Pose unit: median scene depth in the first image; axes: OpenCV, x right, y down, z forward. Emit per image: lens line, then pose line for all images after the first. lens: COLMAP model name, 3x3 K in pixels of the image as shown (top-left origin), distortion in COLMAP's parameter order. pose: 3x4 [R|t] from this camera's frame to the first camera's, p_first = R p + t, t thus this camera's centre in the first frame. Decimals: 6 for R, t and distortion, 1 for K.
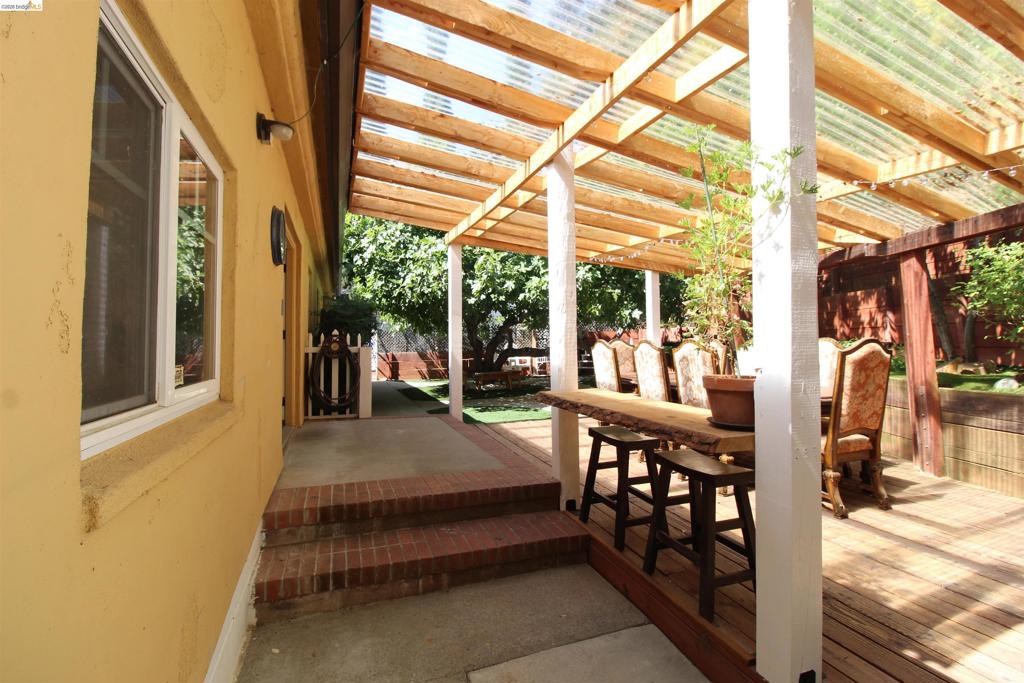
lens RADIAL K [[473.3, 0, 512.4], [0, 473.3, 326.1], [0, 0, 1]] dist [-0.002204, -0.011962]
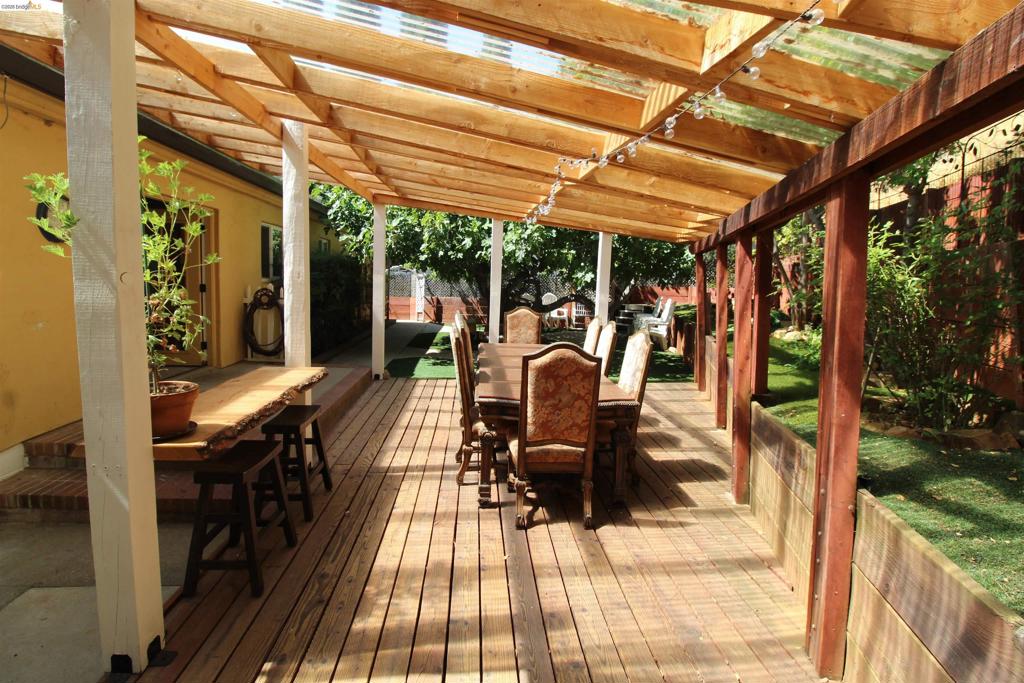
lens RADIAL K [[473.3, 0, 512.4], [0, 473.3, 326.1], [0, 0, 1]] dist [-0.002204, -0.011962]
pose [[0.966537, 0.072246, -0.246144, 0.884219], [-0.040918, 0.990657, 0.130095, -0.117635], [0.253243, -0.115670, 0.960463, 0.126583]]
